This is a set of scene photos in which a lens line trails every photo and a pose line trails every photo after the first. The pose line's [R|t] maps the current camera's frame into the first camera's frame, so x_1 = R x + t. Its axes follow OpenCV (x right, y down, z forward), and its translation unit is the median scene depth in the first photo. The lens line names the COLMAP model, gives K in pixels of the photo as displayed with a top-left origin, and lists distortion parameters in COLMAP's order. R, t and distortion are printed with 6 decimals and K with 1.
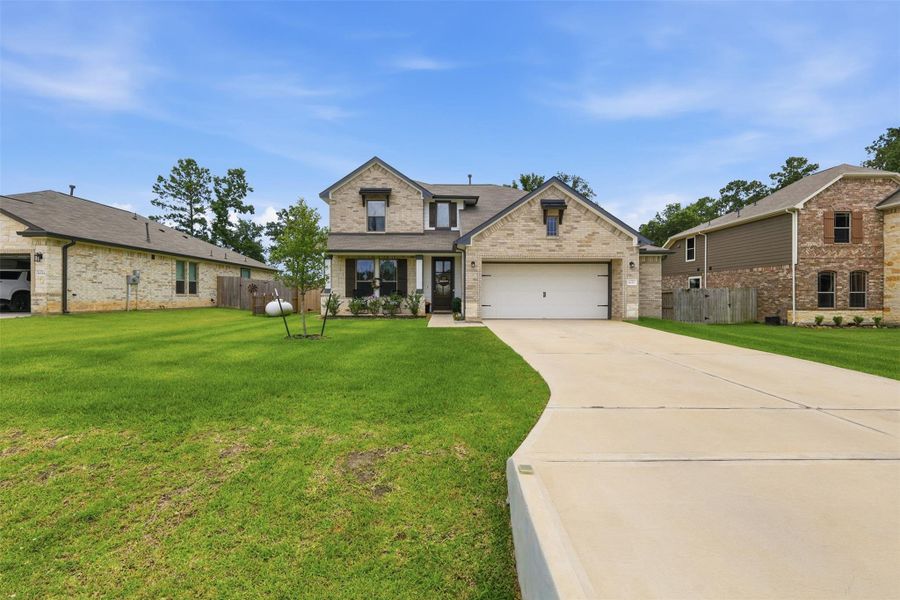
lens RADIAL K [[425.7, 0, 450.2], [0, 425.7, 298.7], [0, 0, 1]] dist [-0.003357, 0.000493]
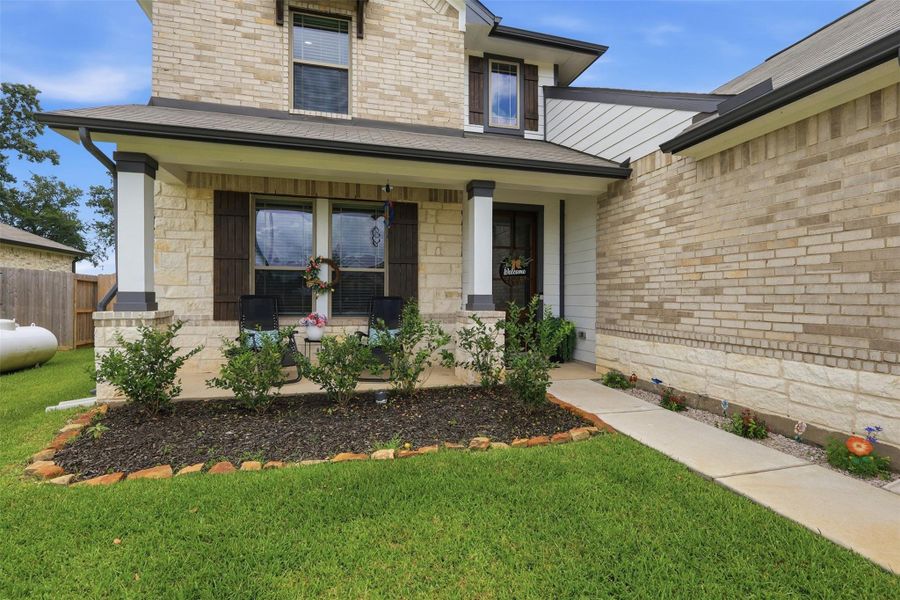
lens RADIAL K [[425.7, 0, 451.4], [0, 425.7, 296.8], [0, 0, 1]] dist [-0.003357, 0.000493]
pose [[0.969628, 0.001536, 0.244580, -0.152745], [-0.000149, 0.999984, -0.005691, -0.017310], [-0.244585, 0.005482, 0.969612, 0.650410]]
